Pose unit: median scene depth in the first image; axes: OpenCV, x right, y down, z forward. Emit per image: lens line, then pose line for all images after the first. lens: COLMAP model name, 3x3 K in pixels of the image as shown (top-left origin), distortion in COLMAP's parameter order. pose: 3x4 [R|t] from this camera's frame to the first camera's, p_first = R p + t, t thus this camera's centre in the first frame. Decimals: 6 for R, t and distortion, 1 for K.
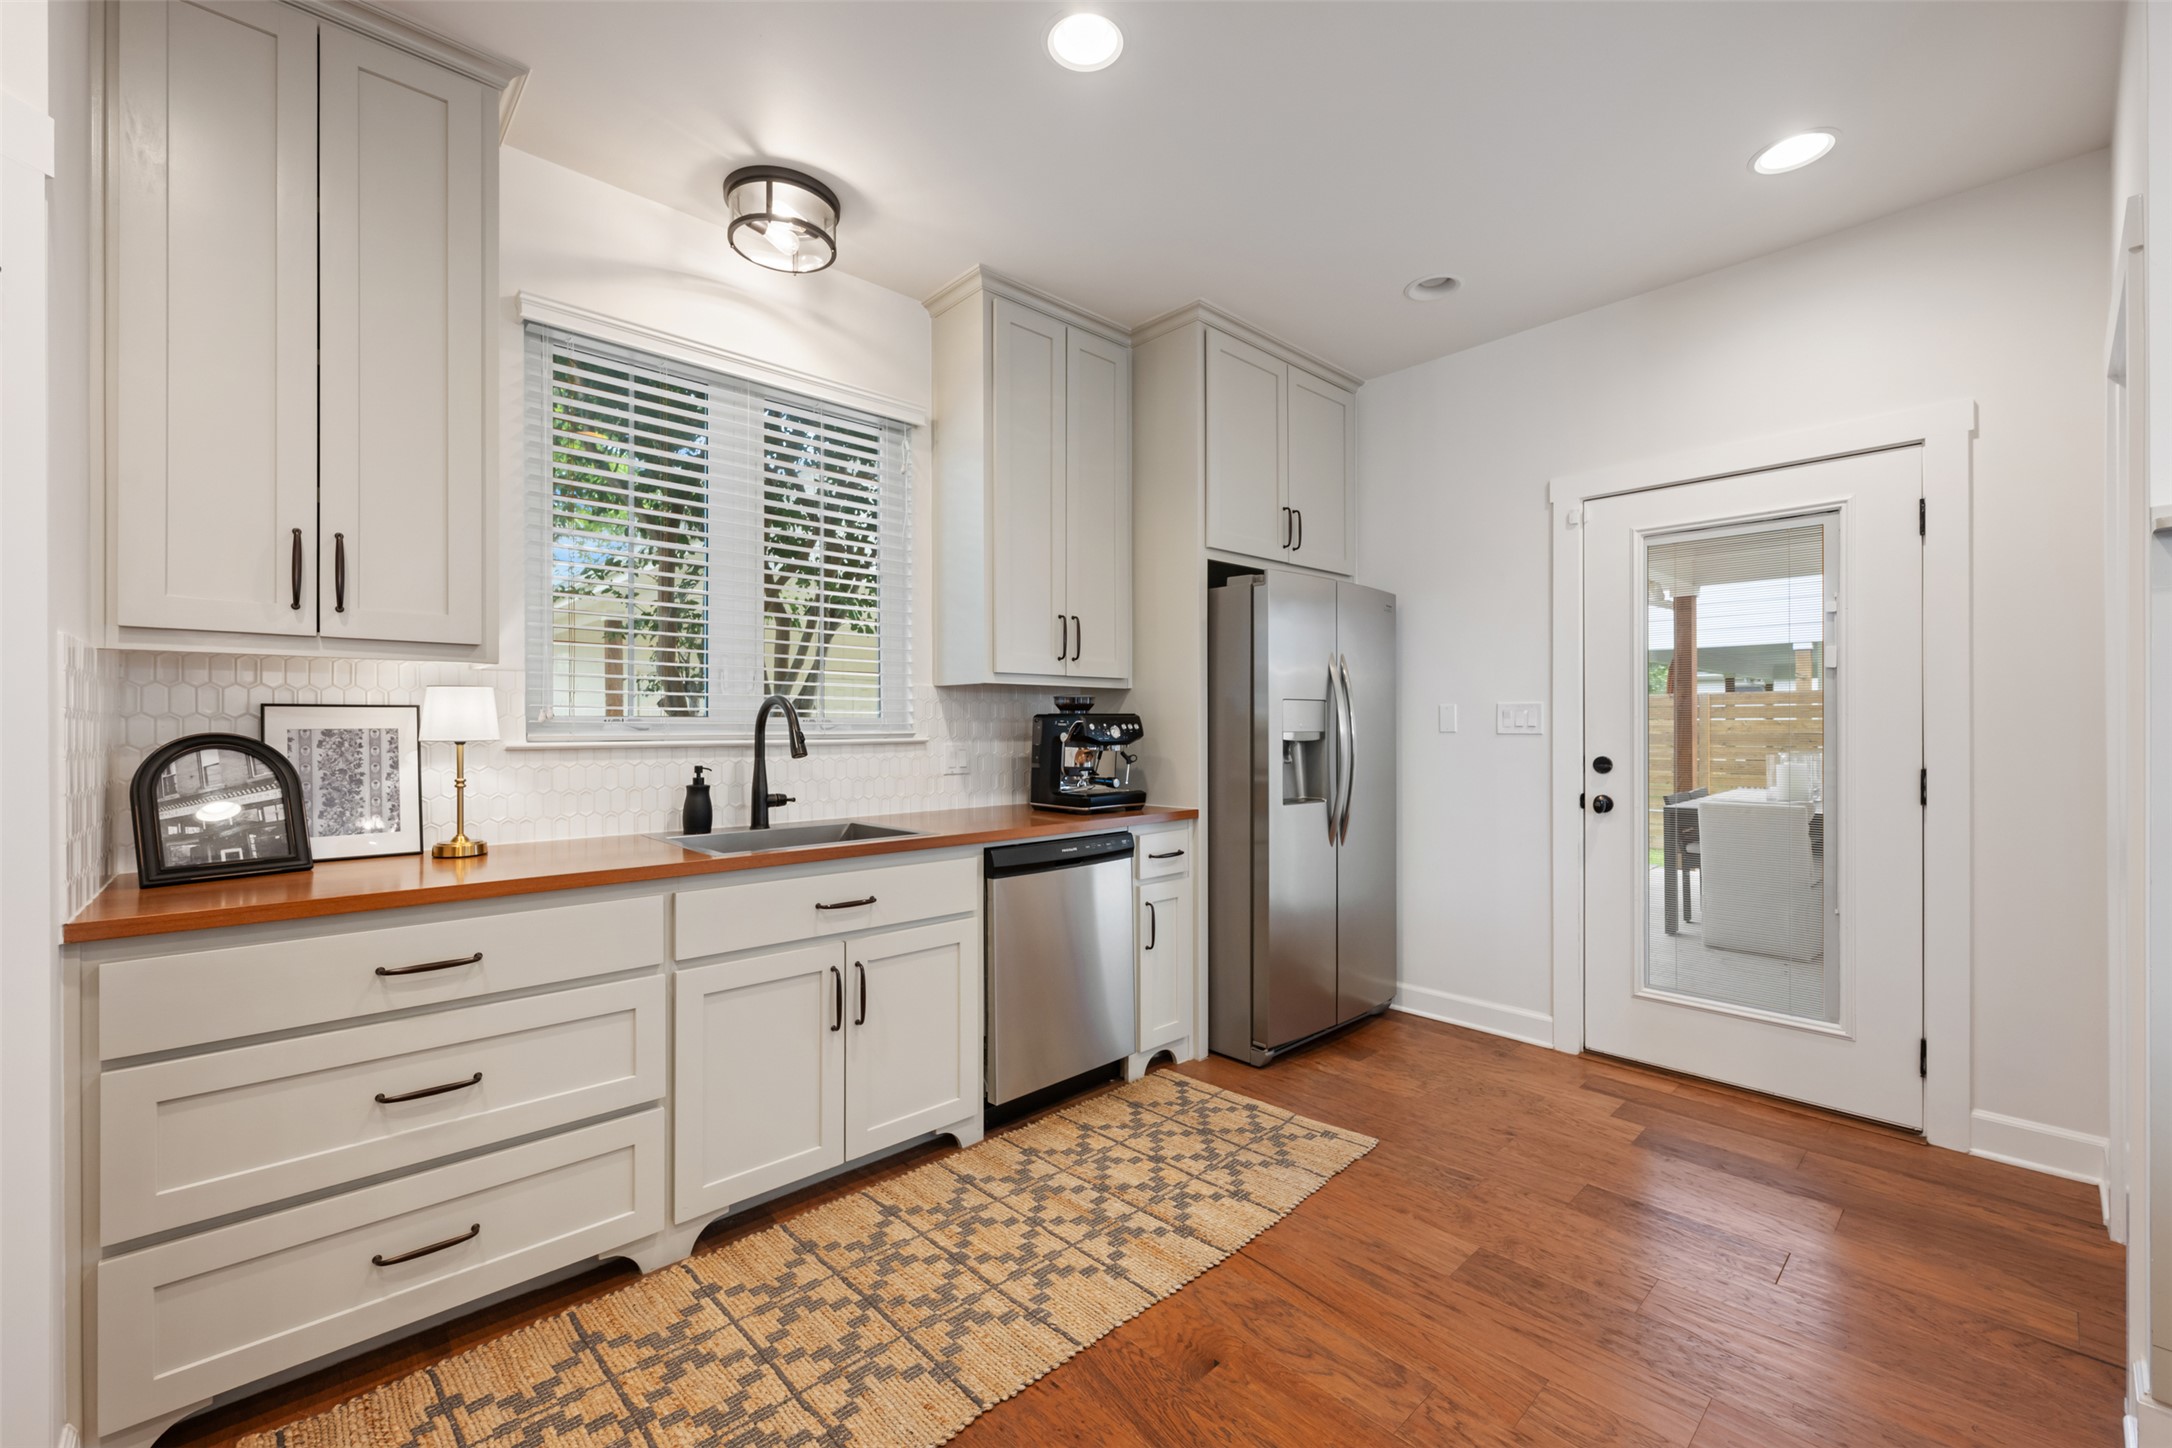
lens RADIAL K [[887.7, 0, 1086.7], [0, 887.7, 724.6], [0, 0, 1]] dist [0.000534, -0.000126]
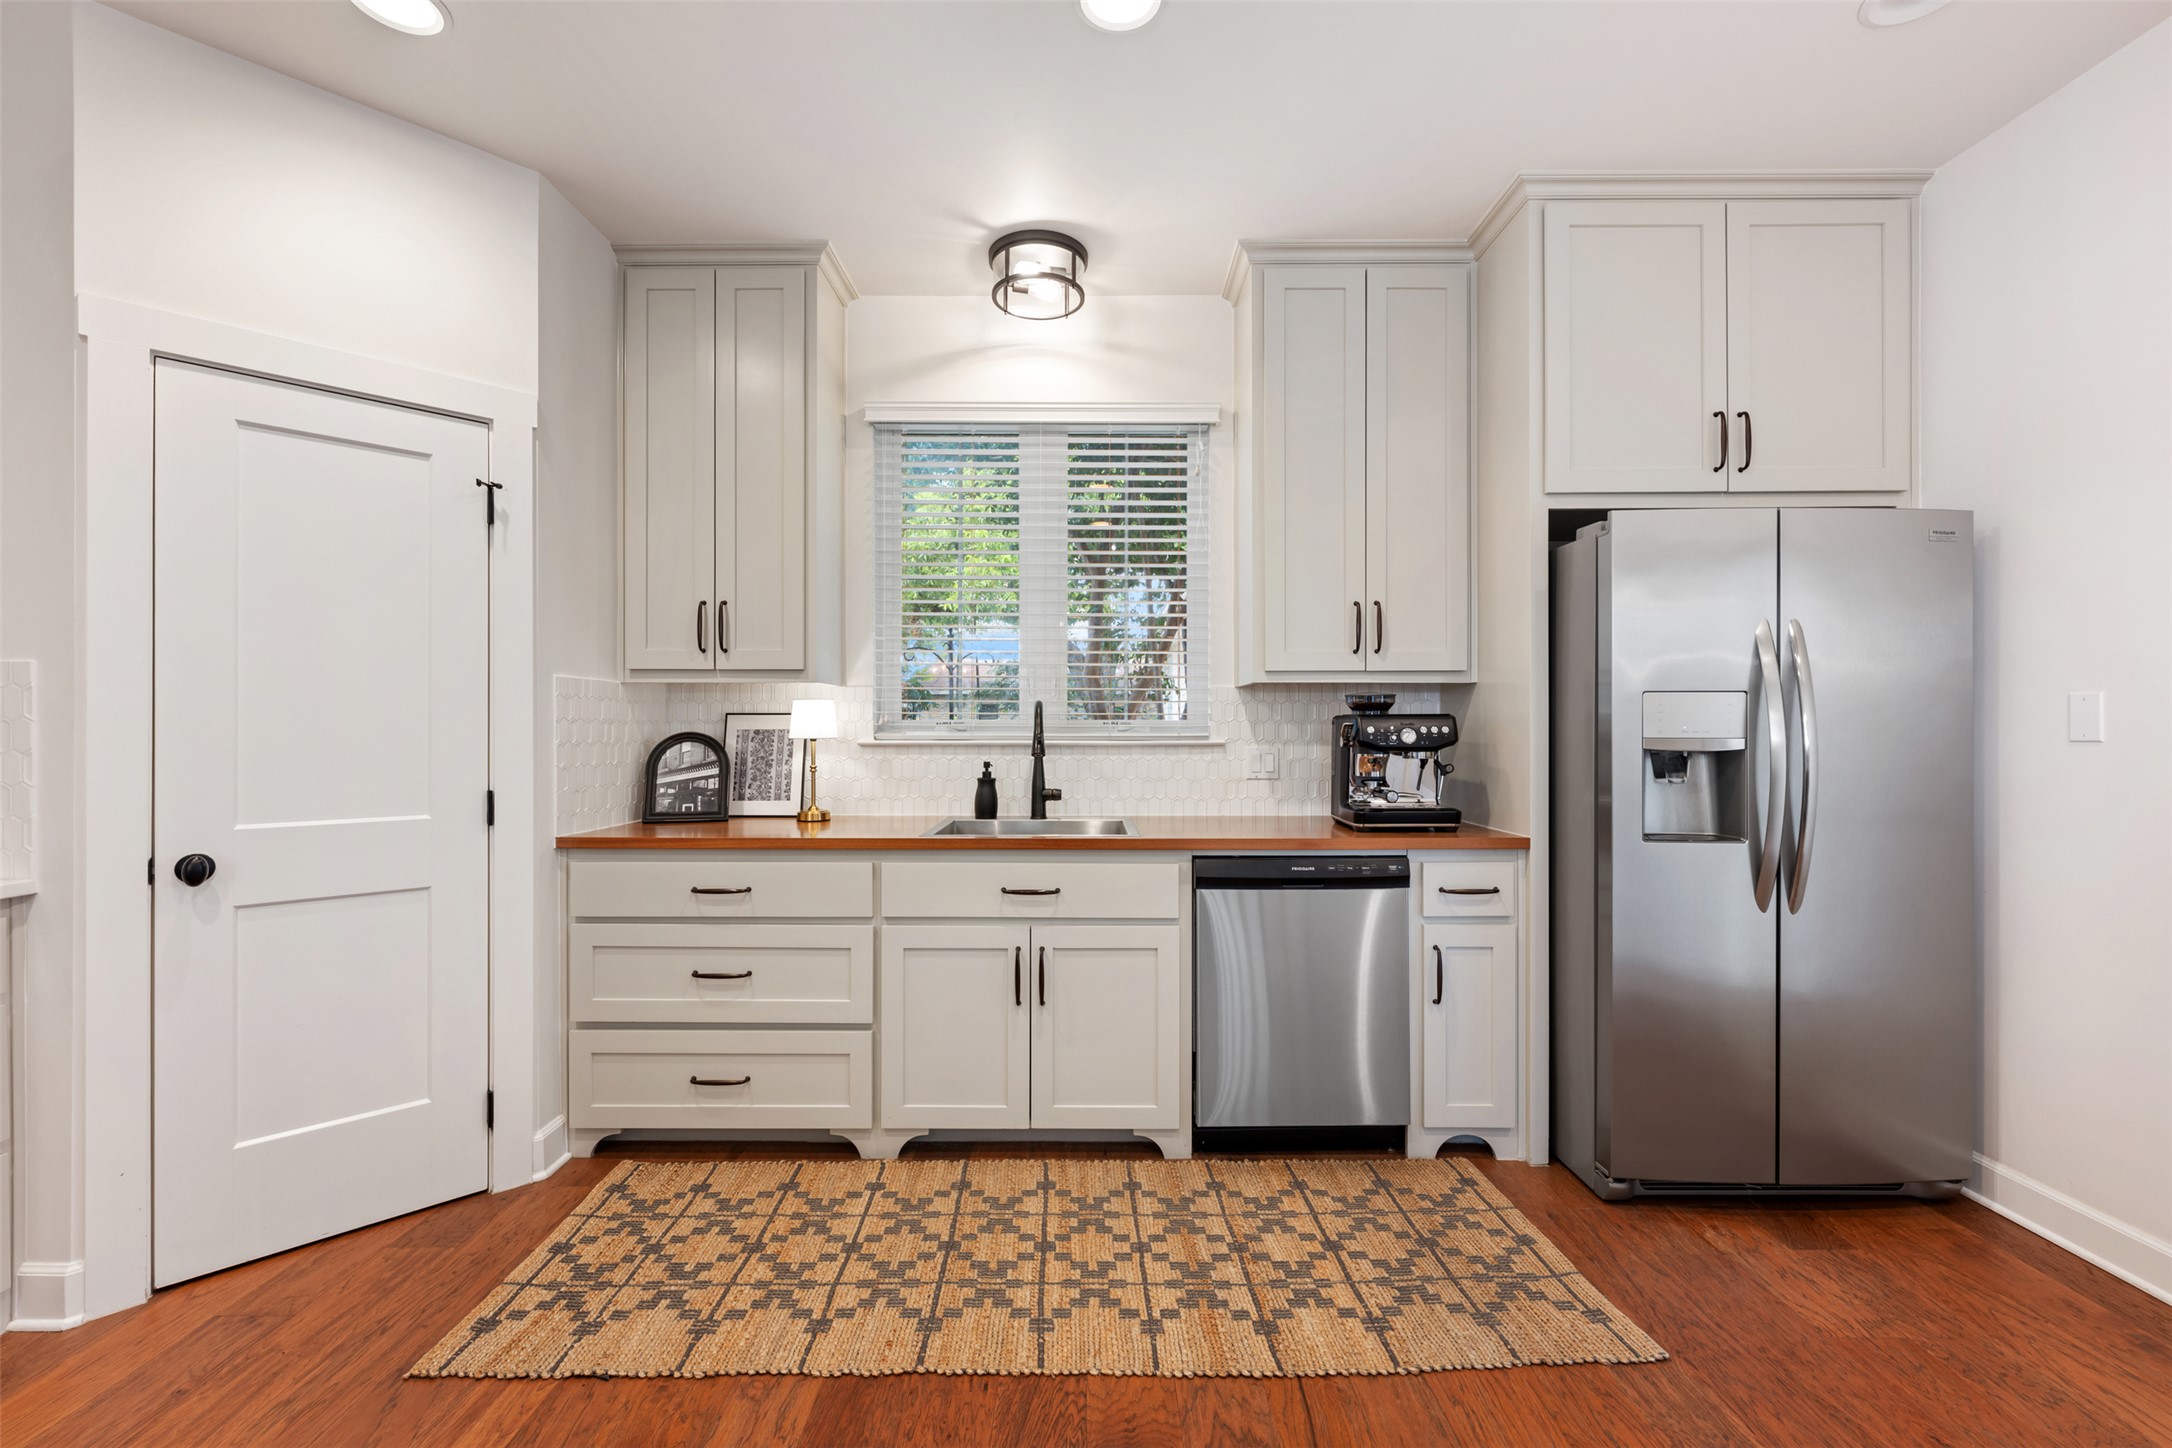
lens RADIAL K [[892.4, 0, 1084.1], [0, 892.4, 728.7], [0, 0, 1]] dist [-0.002268, 0.000222]
pose [[0.729537, 0.001870, -0.683939, 0.497388], [-0.000594, 0.999998, 0.002100, -0.000082], [0.683941, -0.001125, 0.729536, 0.234150]]
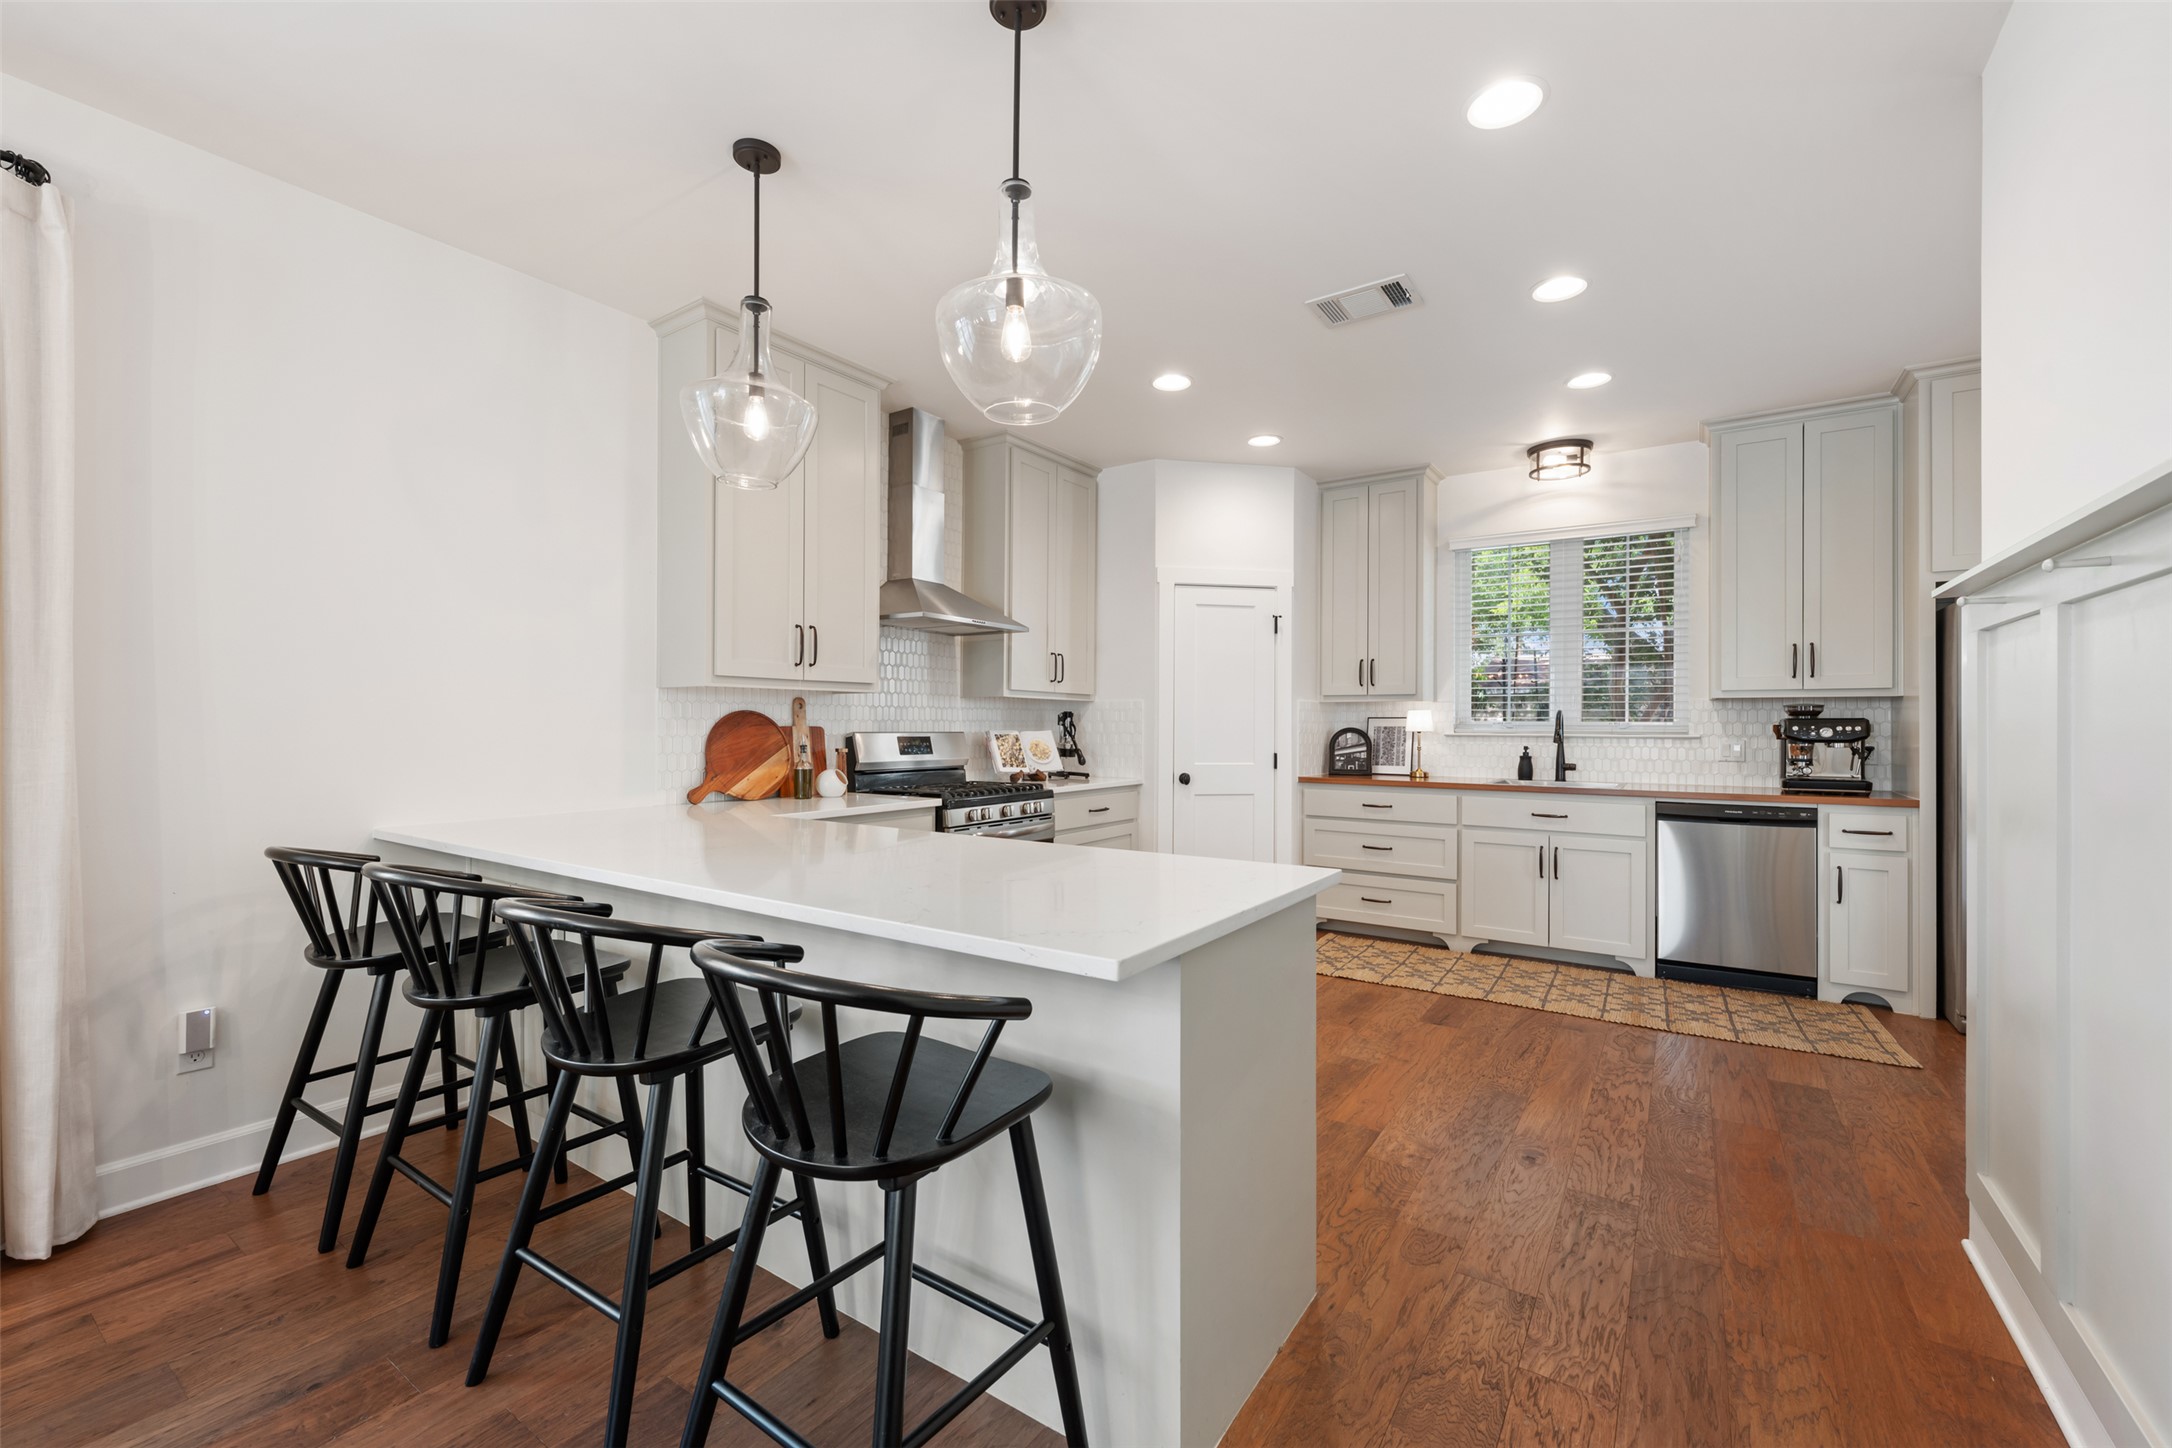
lens RADIAL K [[887.7, 0, 1086.7], [0, 887.7, 724.6], [0, 0, 1]] dist [0.000534, -0.000126]
pose [[0.224019, 0.001350, -0.974584, 1.353436], [-0.004496, 0.999990, 0.000351, 0.001834], [0.974574, 0.004303, 0.224023, -0.426778]]
